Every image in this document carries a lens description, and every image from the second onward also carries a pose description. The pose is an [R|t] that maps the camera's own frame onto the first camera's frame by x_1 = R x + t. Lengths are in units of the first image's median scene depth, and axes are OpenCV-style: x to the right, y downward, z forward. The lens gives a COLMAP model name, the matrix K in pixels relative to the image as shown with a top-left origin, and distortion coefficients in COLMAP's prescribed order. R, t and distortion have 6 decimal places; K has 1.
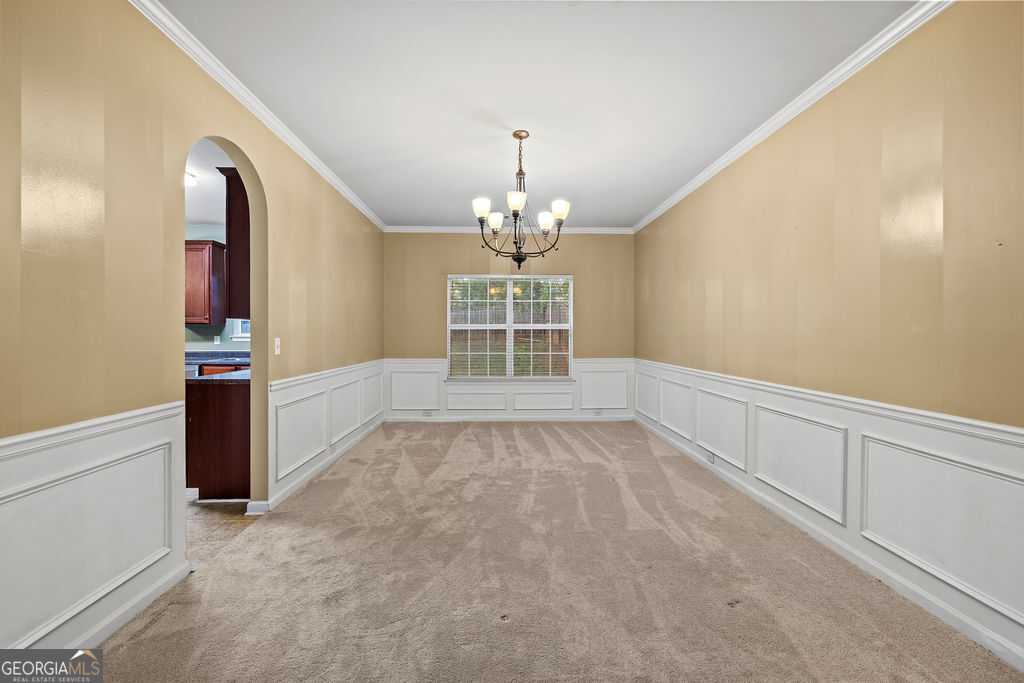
lens RADIAL K [[429.7, 0, 511.3], [0, 429.7, 343.3], [0, 0, 1]] dist [0.000966, -0.000553]
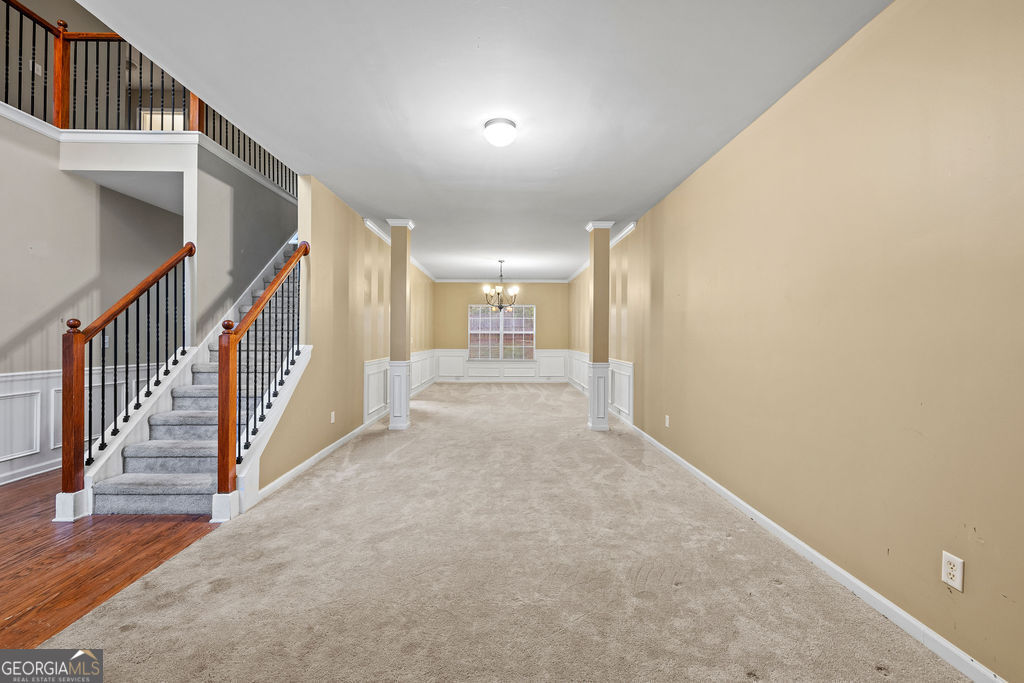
lens RADIAL K [[429.7, 0, 511.5], [0, 429.7, 343.3], [0, 0, 1]] dist [0.000966, -0.000553]
pose [[0.999950, 0.002409, -0.009710, 0.058077], [-0.002497, 0.999956, -0.009021, 0.026634], [0.009687, 0.009045, 0.999912, -0.869648]]
